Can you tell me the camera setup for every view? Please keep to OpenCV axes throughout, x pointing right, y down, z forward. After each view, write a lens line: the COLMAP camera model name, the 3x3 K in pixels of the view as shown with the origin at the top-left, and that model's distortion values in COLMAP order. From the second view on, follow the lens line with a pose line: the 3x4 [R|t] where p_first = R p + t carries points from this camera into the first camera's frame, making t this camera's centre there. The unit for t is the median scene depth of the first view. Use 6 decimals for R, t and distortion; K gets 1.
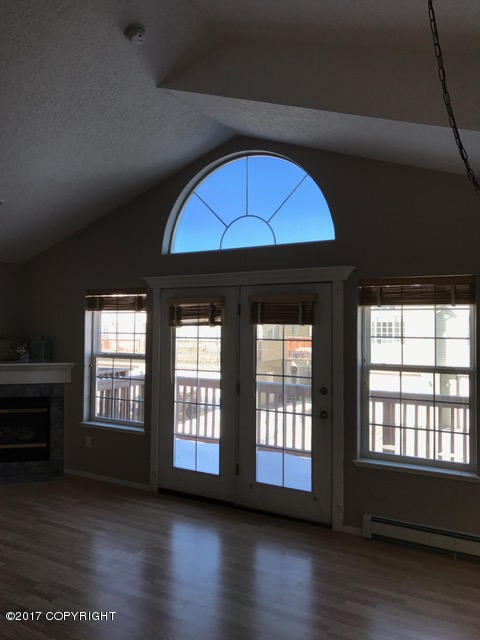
lens RADIAL K [[527.3, 0, 236.3], [0, 527.3, 312.4], [0, 0, 1]] dist [0.044302, -0.062770]
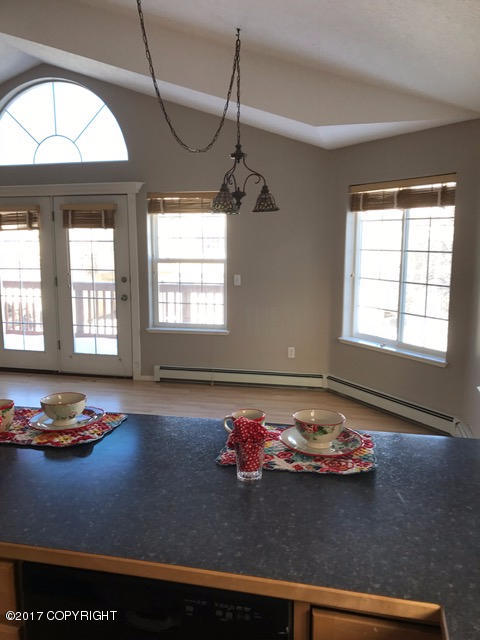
lens RADIAL K [[527.3, 0, 236.3], [0, 527.3, 312.4], [0, 0, 1]] dist [0.044302, -0.062770]
pose [[0.956532, -0.049068, 0.287469, 0.047677], [0.001283, 0.986441, 0.164109, 0.013231], [-0.291624, -0.156607, 0.943626, -0.309457]]
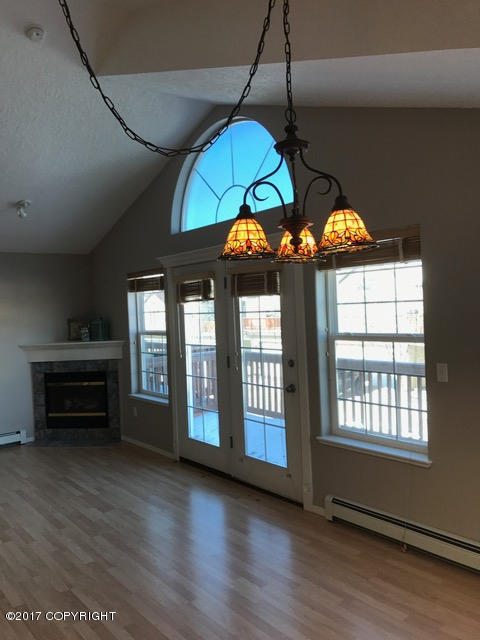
lens RADIAL K [[527.3, 0, 236.3], [0, 527.3, 312.4], [0, 0, 1]] dist [0.044302, -0.062770]
pose [[0.932290, -0.043481, -0.359089, 0.389121], [0.058433, 0.997813, 0.030885, 0.021088], [0.356961, -0.049777, 0.932792, 0.082508]]
